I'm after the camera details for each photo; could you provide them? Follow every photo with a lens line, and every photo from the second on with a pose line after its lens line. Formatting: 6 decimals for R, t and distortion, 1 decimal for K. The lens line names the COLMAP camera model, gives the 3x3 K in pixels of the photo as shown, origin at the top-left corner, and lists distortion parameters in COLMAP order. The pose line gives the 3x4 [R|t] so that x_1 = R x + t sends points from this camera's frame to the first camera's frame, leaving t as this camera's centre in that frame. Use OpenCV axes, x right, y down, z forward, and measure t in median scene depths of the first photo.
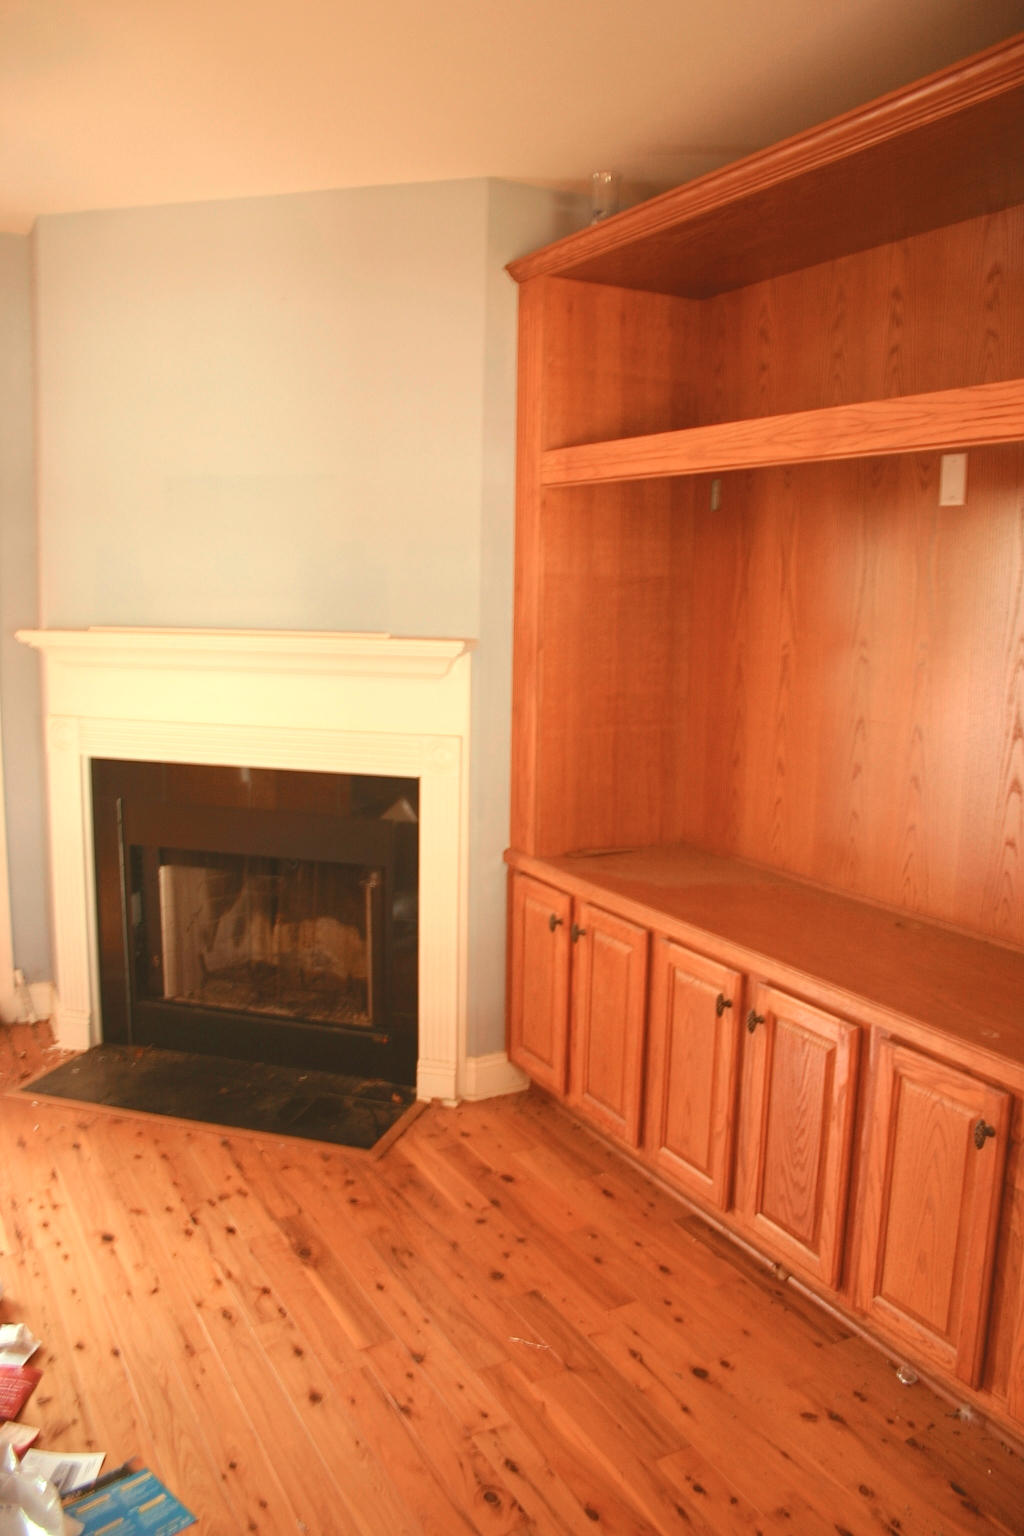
lens RADIAL K [[1233.7, 0, 520.4], [0, 1233.7, 766.1], [0, 0, 1]] dist [-0.156610, 0.122854]
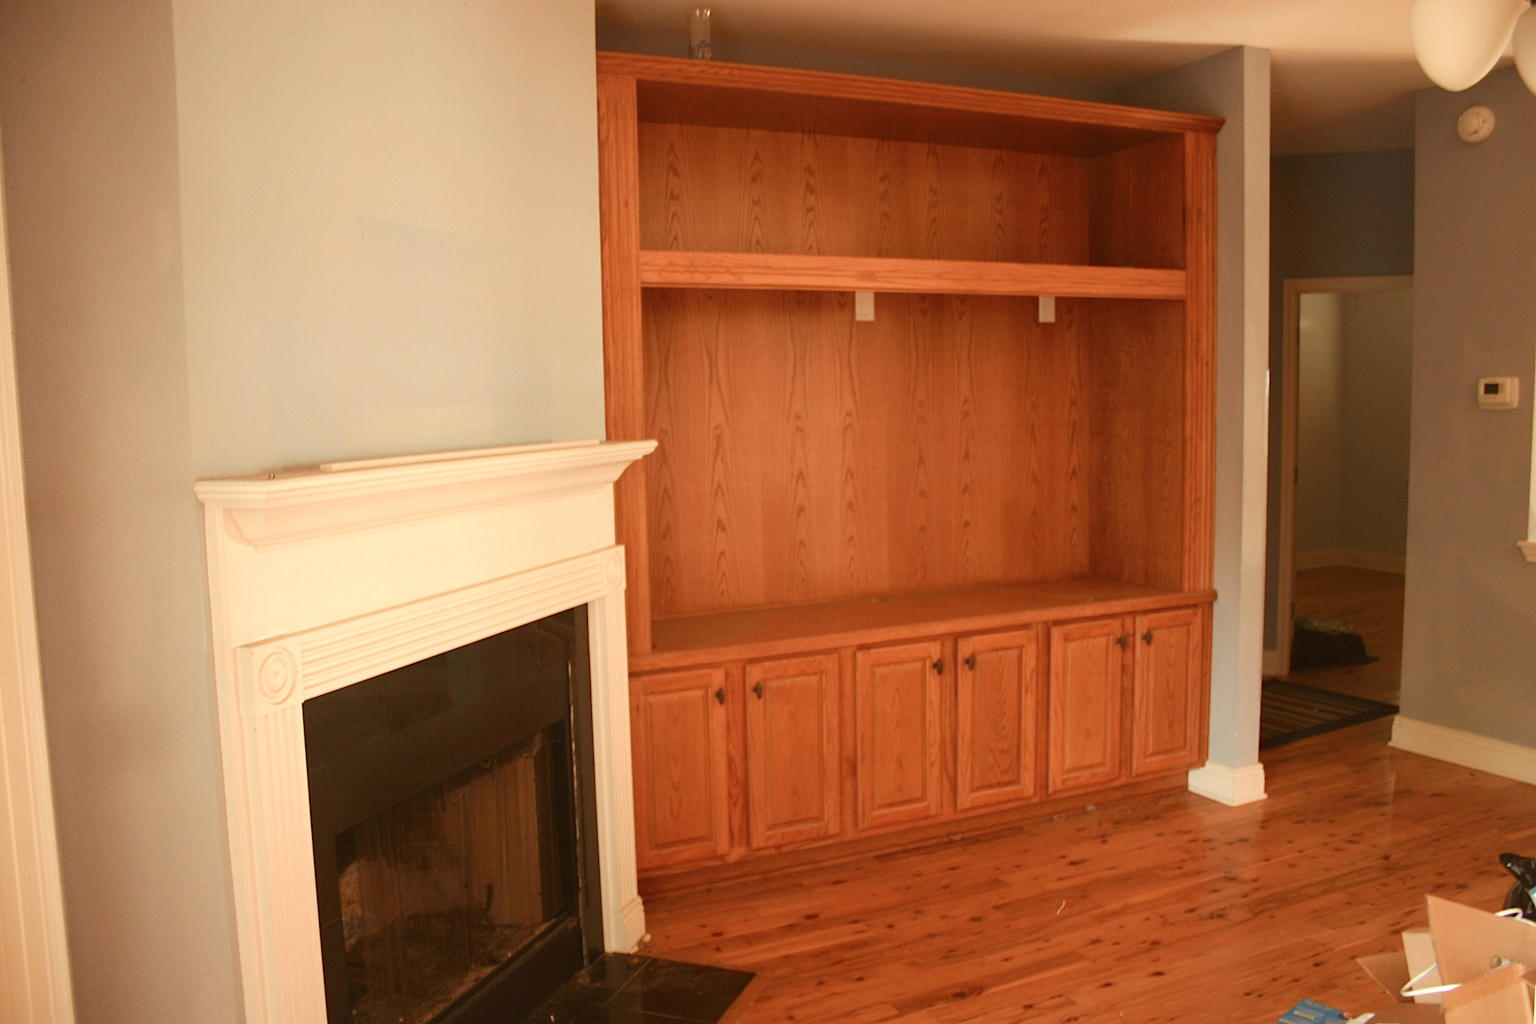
lens RADIAL K [[1233.7, 0, 764.8], [0, 1233.7, 531.1], [0, 0, 1]] dist [-0.156610, 0.122854]
pose [[0.067331, -0.128273, 0.989451, -1.173353], [0.172356, 0.978287, 0.115097, -0.149585], [-0.982731, 0.162789, 0.087977, 0.987457]]
